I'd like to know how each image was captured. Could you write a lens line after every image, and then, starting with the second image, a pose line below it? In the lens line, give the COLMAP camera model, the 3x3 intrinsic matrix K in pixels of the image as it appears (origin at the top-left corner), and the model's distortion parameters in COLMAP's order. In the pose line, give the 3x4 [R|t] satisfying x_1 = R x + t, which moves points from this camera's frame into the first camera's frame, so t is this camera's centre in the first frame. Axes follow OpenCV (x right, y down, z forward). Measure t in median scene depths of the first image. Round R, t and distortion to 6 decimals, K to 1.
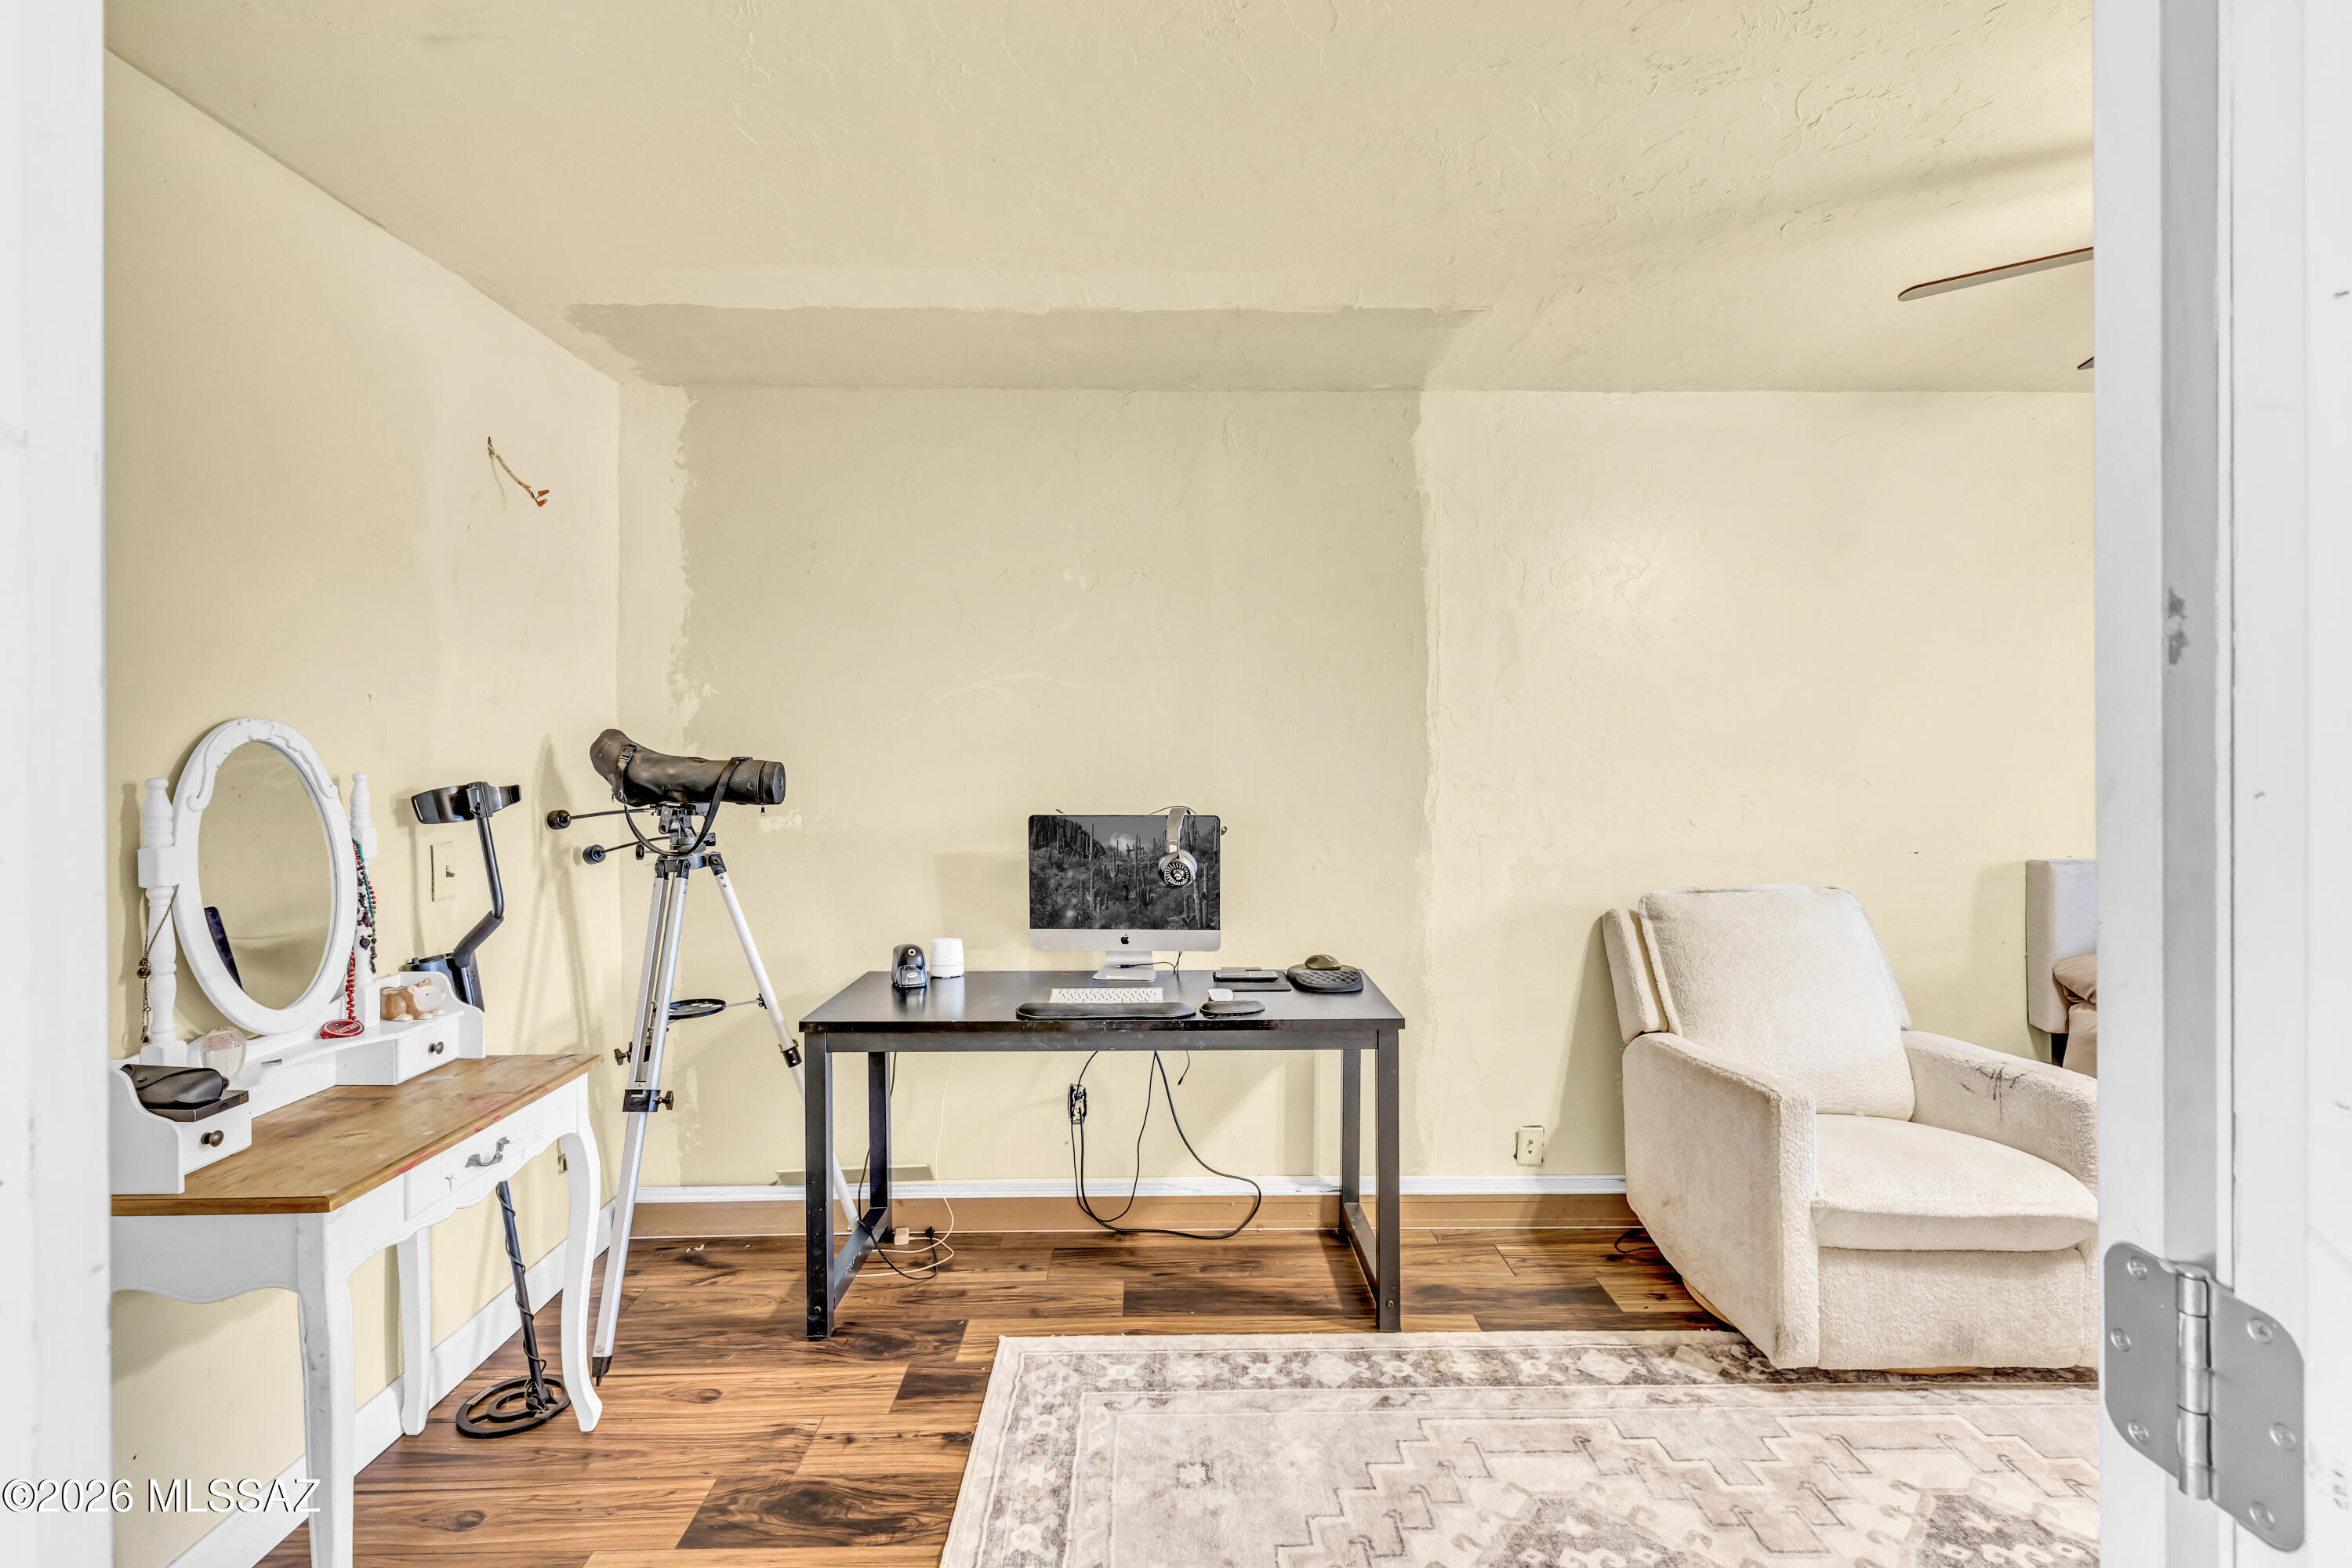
lens RADIAL K [[1124.0, 0, 1184.8], [0, 1124.0, 746.8], [0, 0, 1]] dist [0.003228, -0.000310]
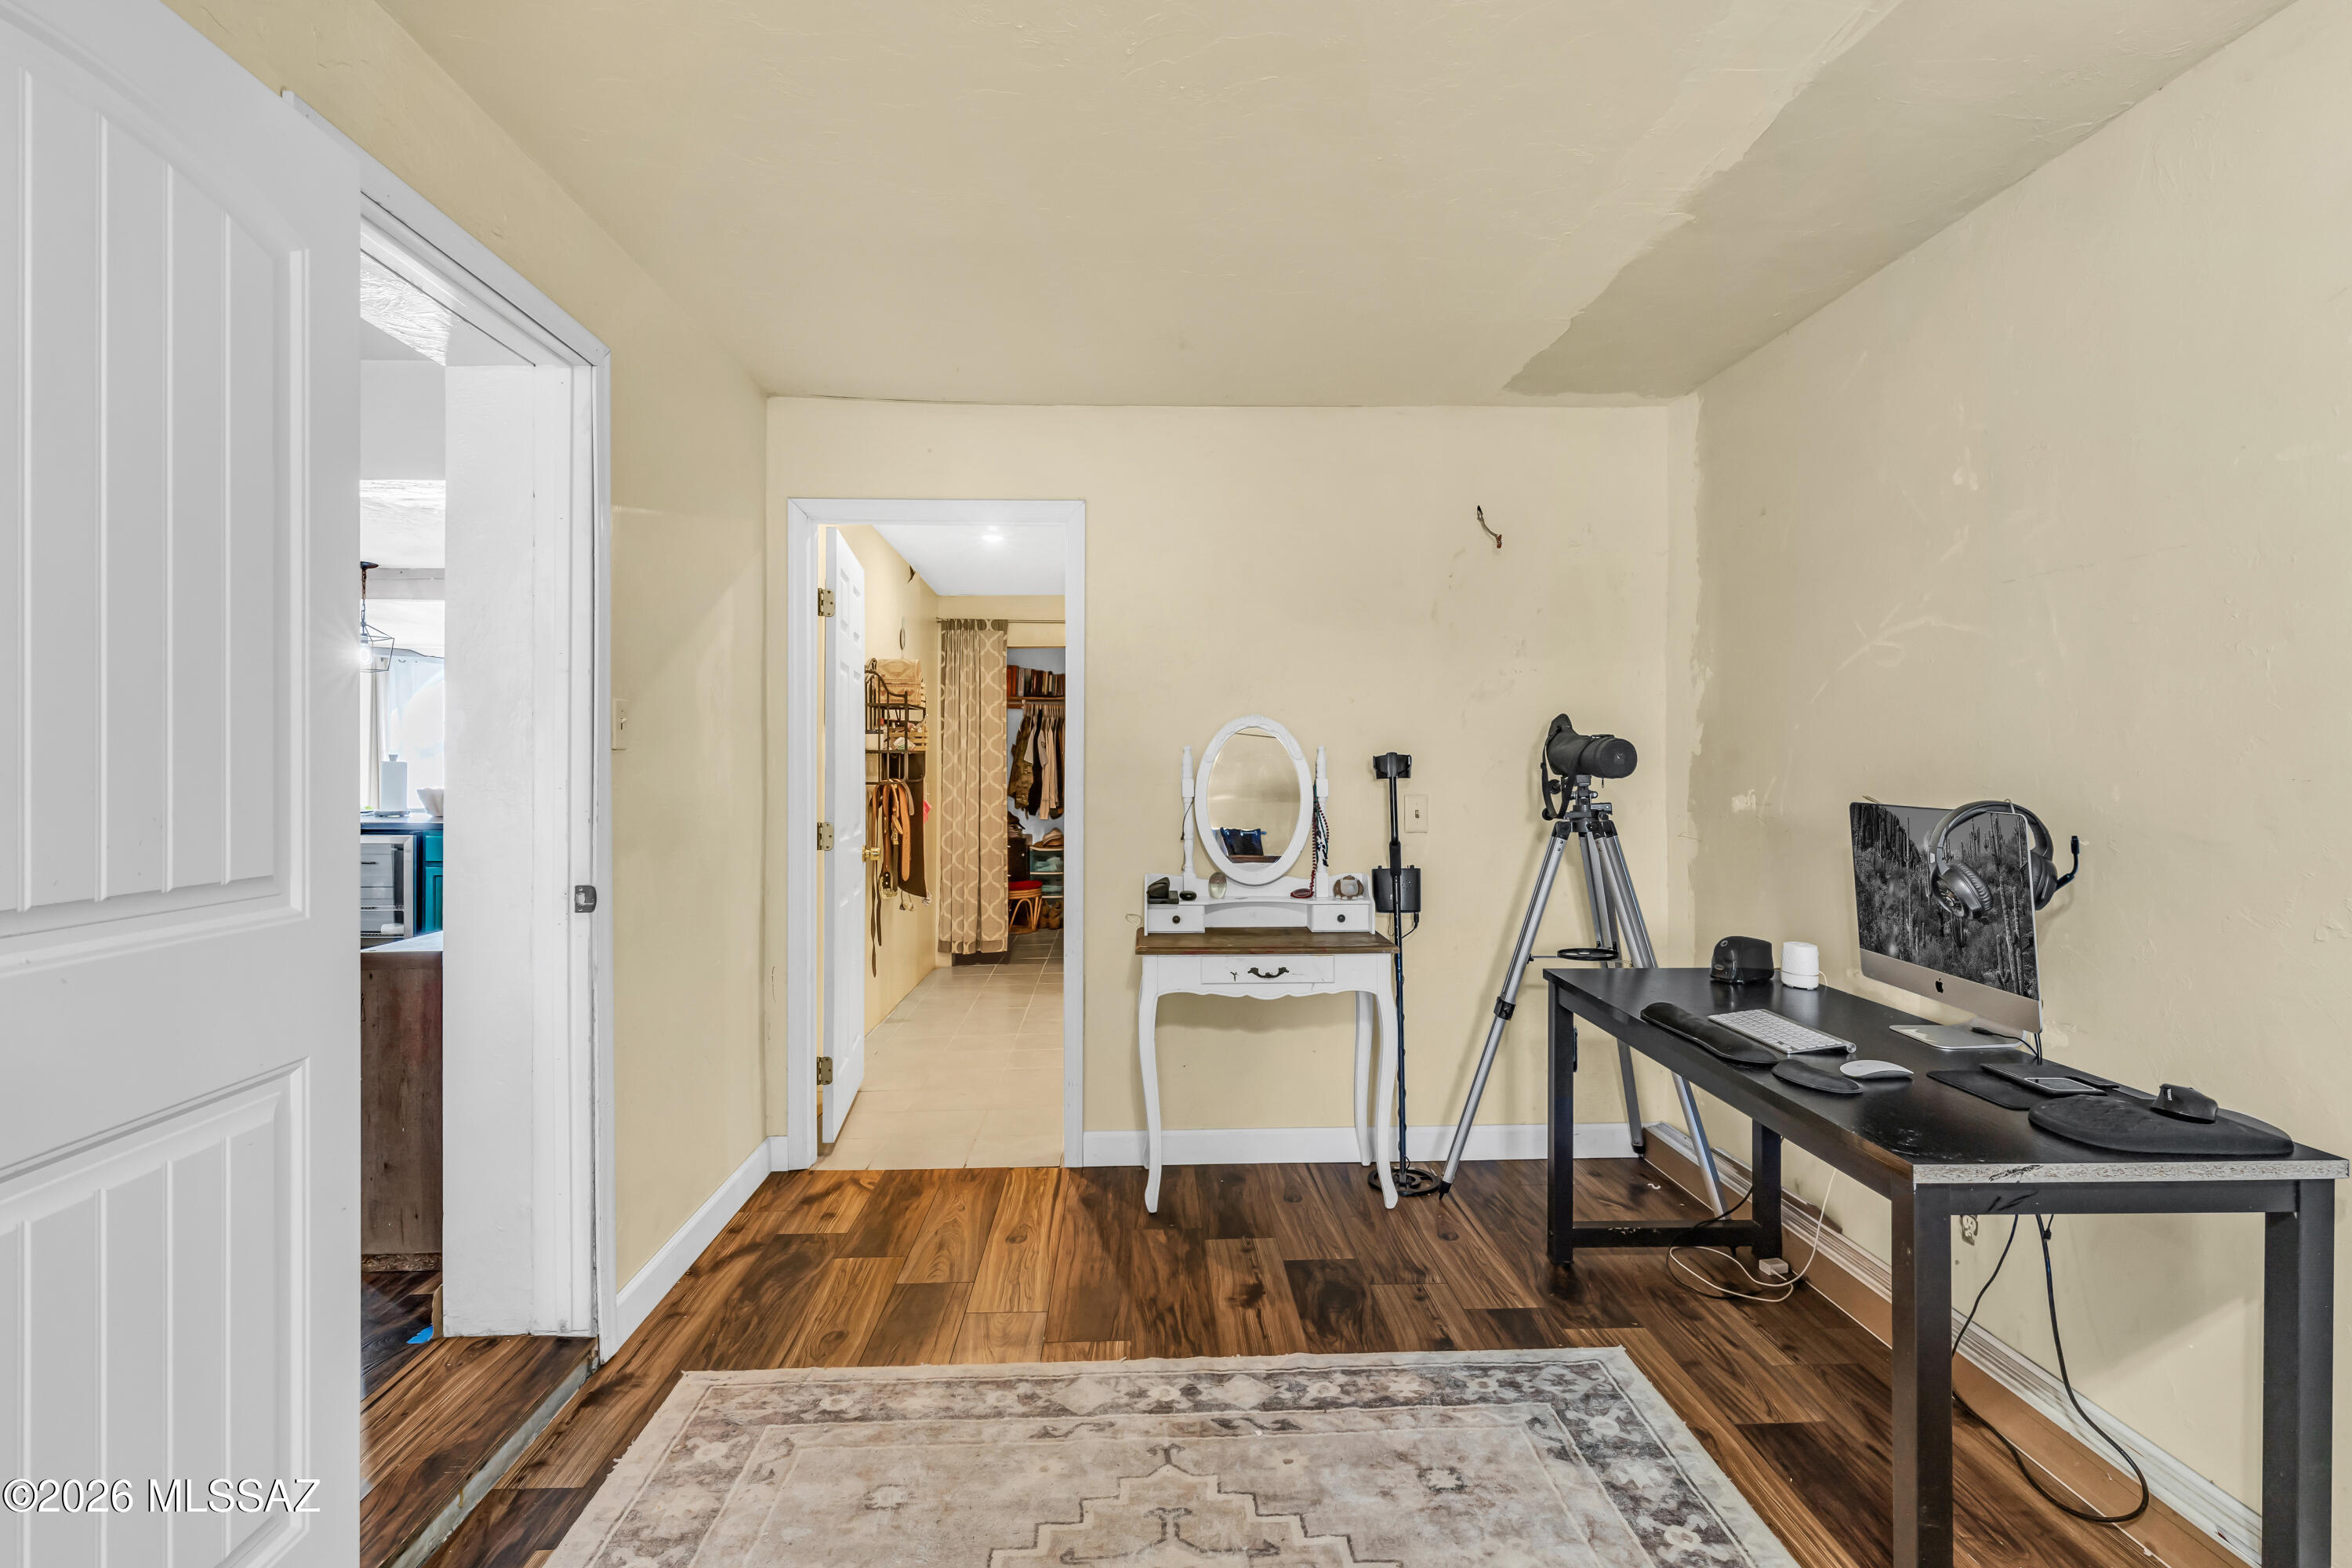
lens RADIAL K [[1124.0, 0, 1184.8], [0, 1124.0, 746.8], [0, 0, 1]] dist [0.003228, -0.000310]
pose [[0.028655, -0.005976, -0.999572, 0.762271], [0.005350, 0.999969, -0.005825, 0.028124], [0.999575, -0.005181, 0.028686, 0.609075]]
